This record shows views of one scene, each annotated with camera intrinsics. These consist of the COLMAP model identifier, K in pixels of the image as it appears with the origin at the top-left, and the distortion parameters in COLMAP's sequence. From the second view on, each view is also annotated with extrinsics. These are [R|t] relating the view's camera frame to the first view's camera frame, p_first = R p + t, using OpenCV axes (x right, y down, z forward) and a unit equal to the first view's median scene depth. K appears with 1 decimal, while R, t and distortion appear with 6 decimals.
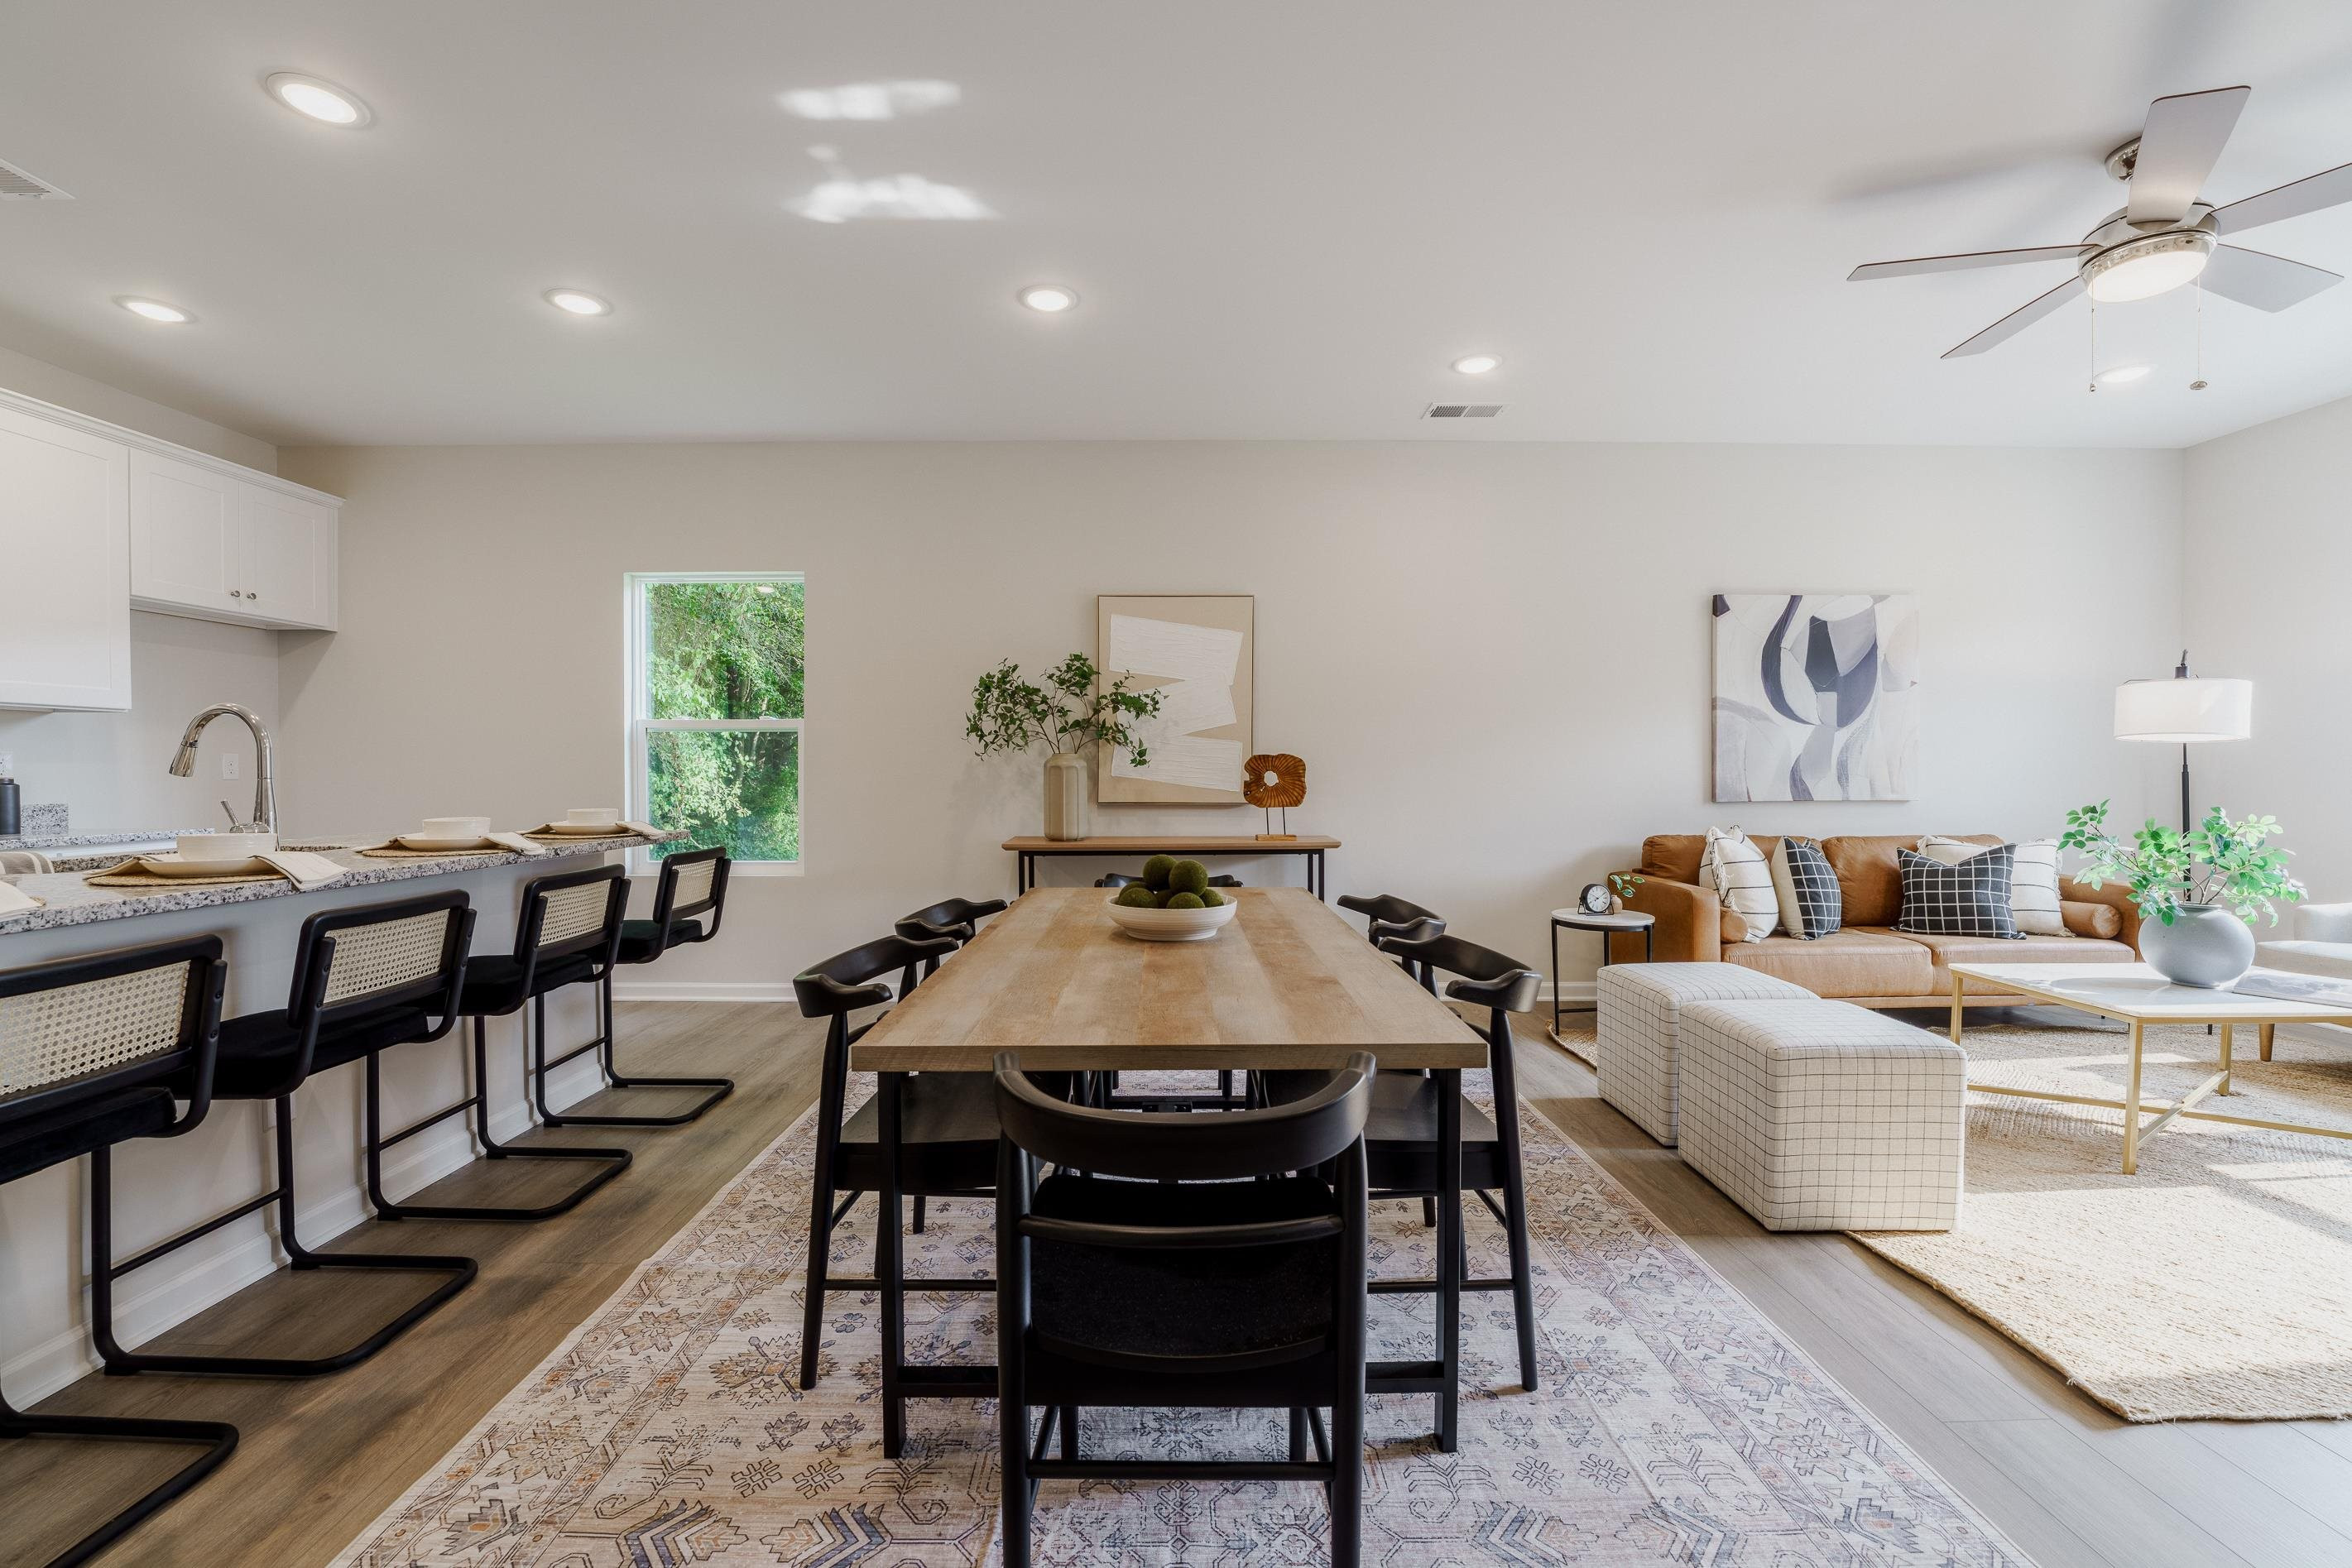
lens RADIAL K [[978.0, 0, 1168.6], [0, 978.0, 790.4], [0, 0, 1]] dist [-0.027226, 0.002868]
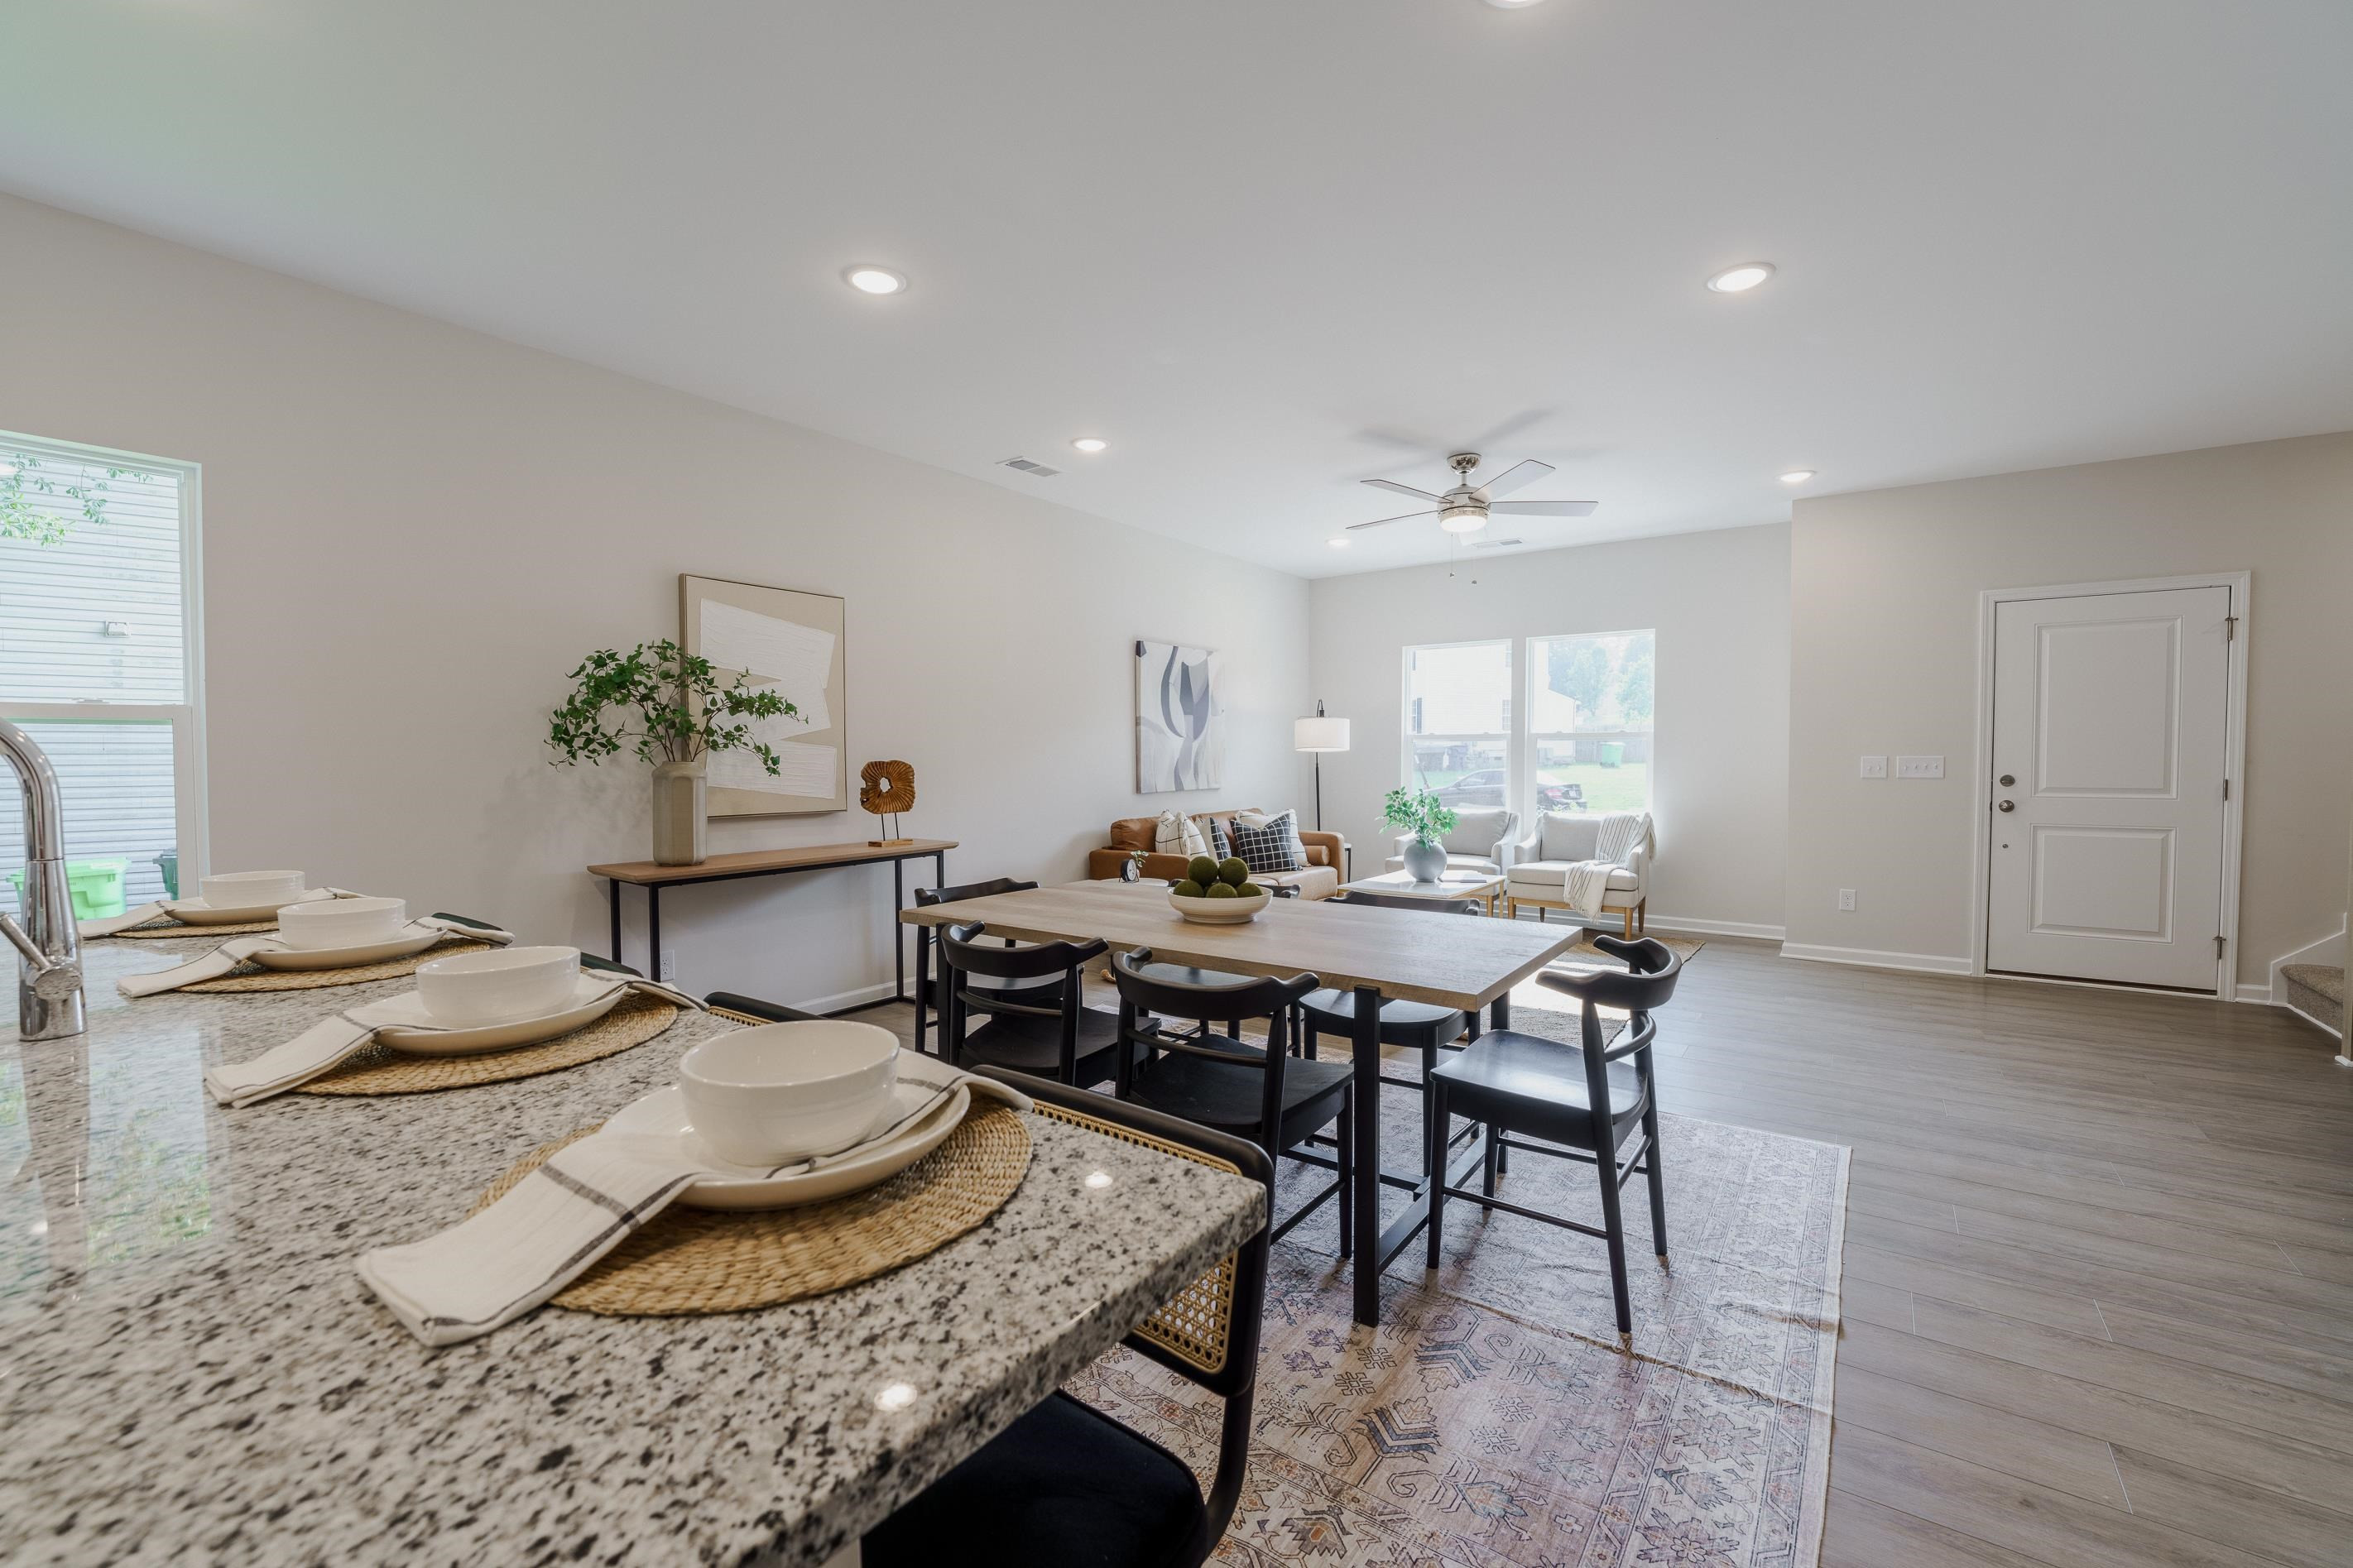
lens RADIAL K [[978.4, 0, 1181.0], [0, 978.4, 785.6], [0, 0, 1]] dist [-0.027226, 0.002868]
pose [[0.587002, -0.026407, 0.809155, -0.577866], [0.020811, 0.999630, 0.017526, -0.024656], [-0.809318, 0.006552, 0.587334, 0.168364]]
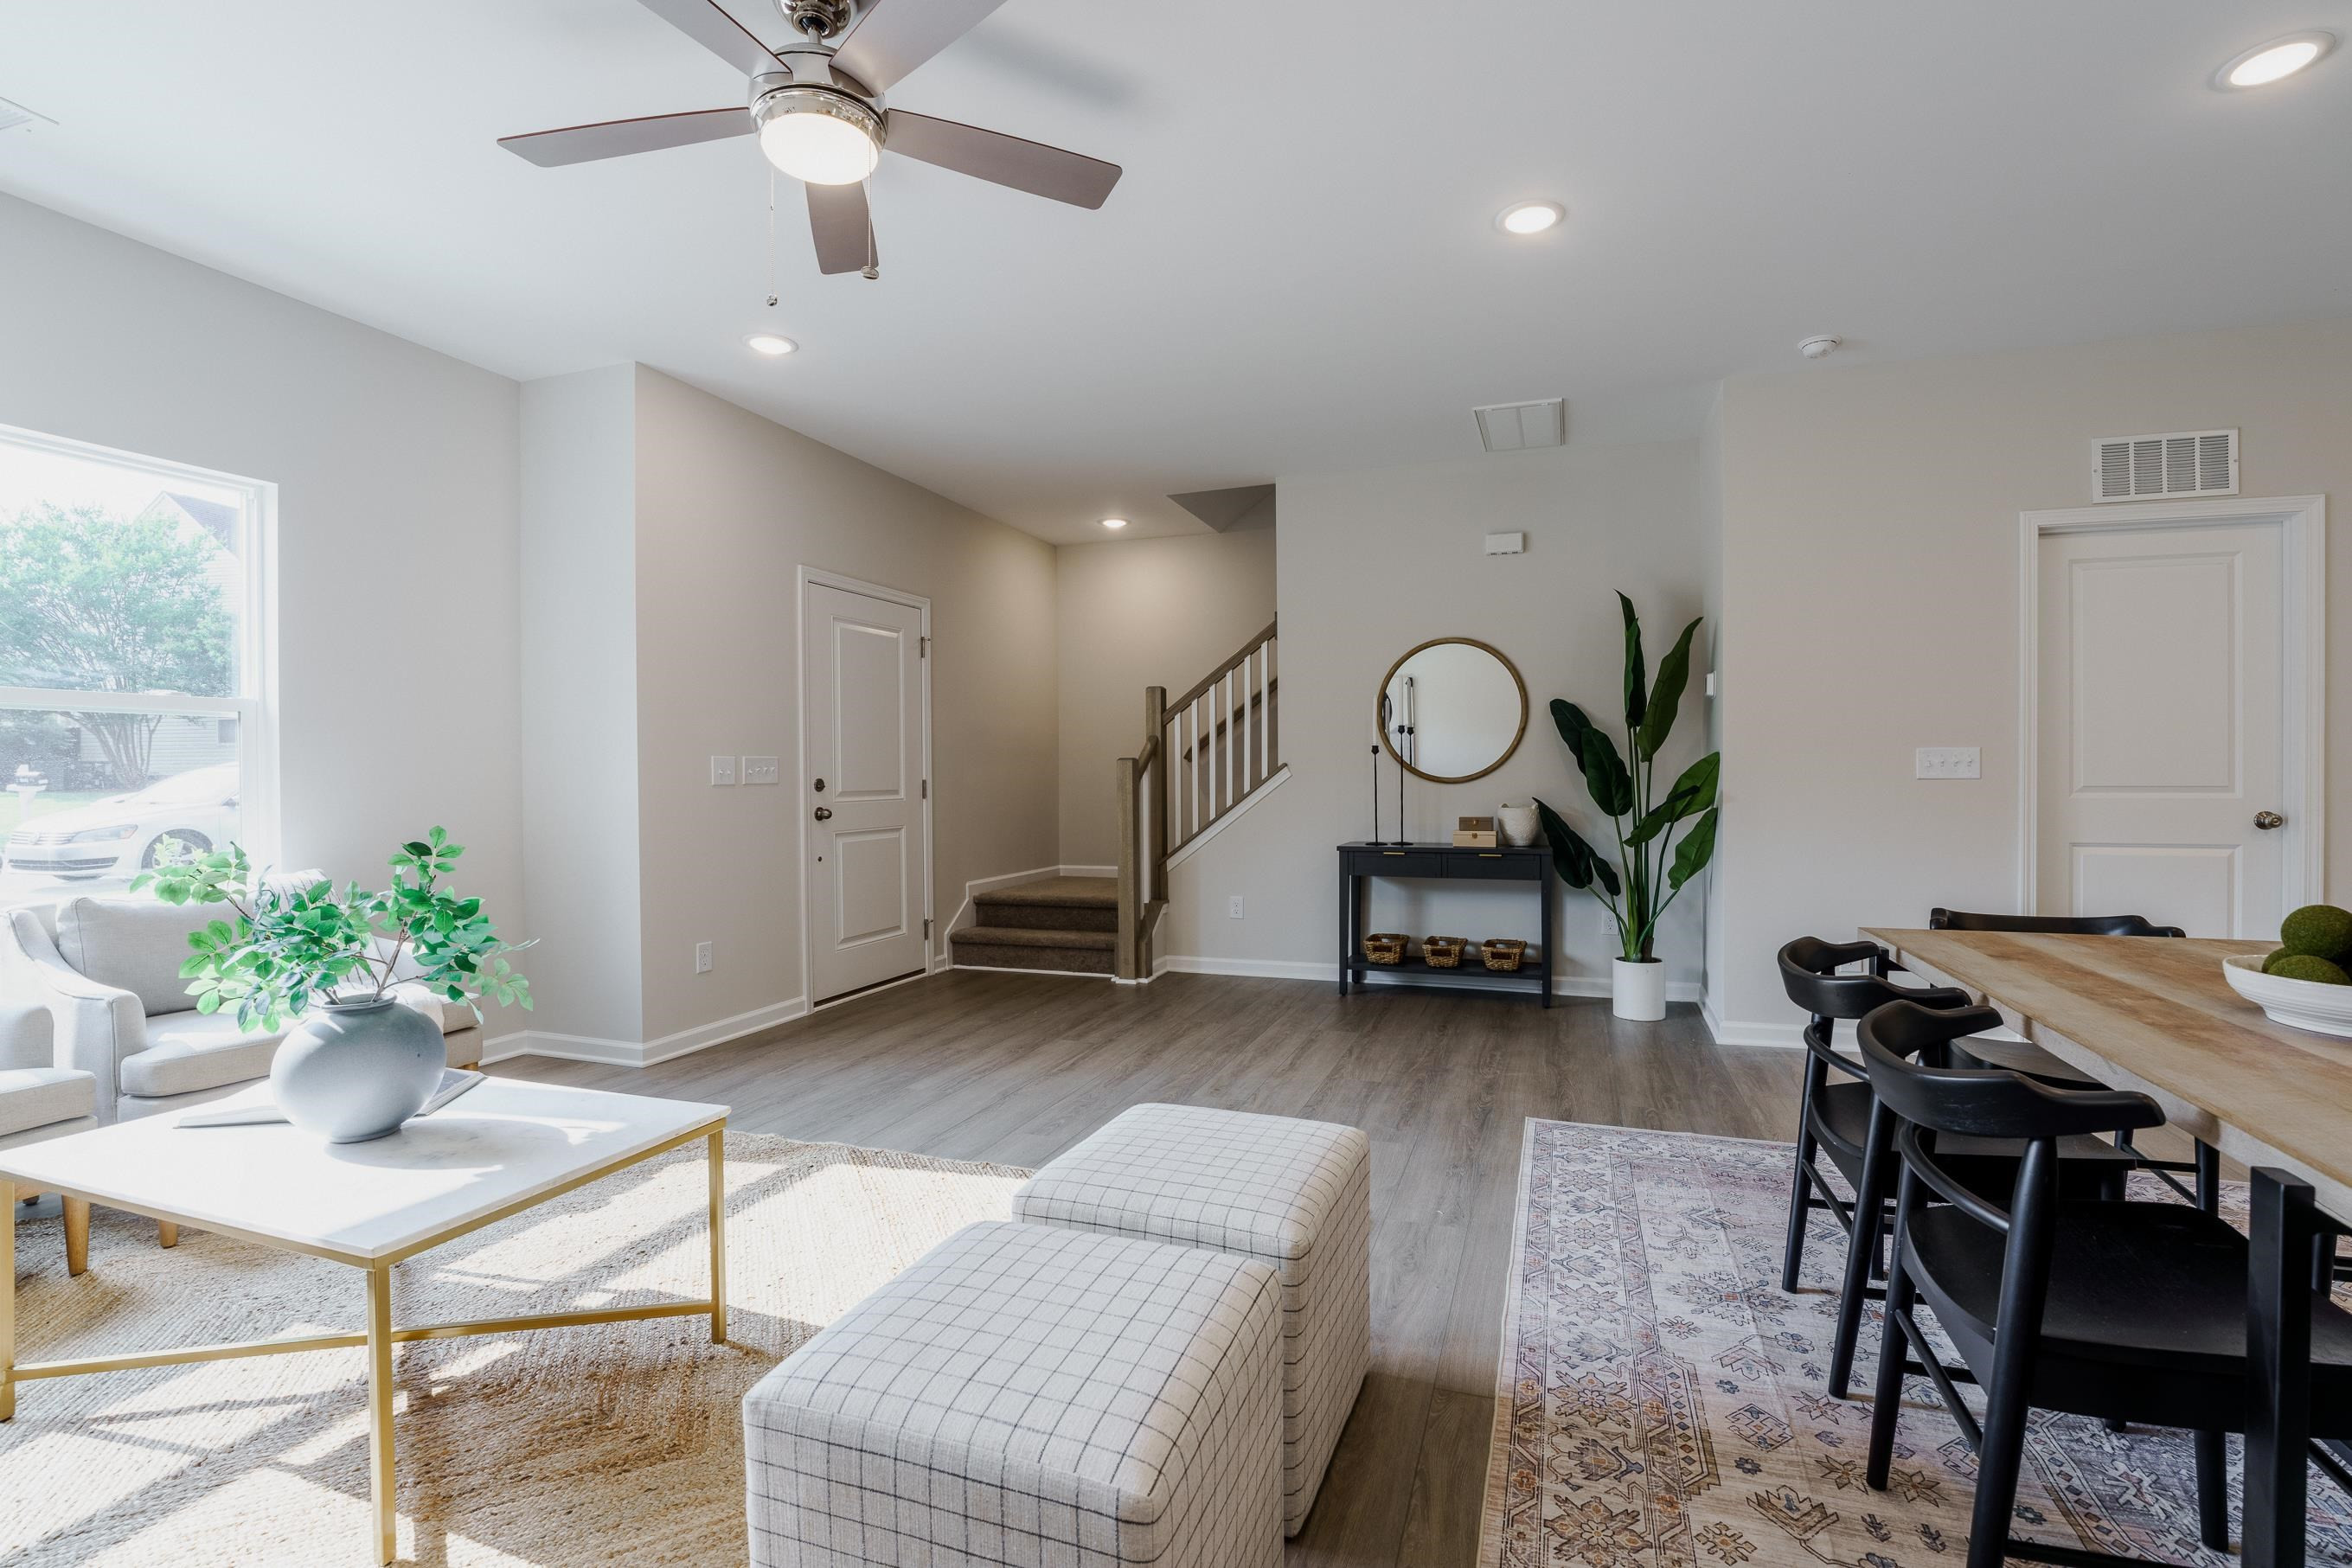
lens RADIAL K [[1049.6, 0, 1193.0], [0, 1049.6, 767.6], [0, 0, 1]] dist [-0.020146, 0.001608]
pose [[-0.942309, 0.005153, 0.334705, 0.268184], [0.012166, 0.999748, 0.018861, -0.022582], [-0.334523, 0.021845, -0.942134, 1.027796]]
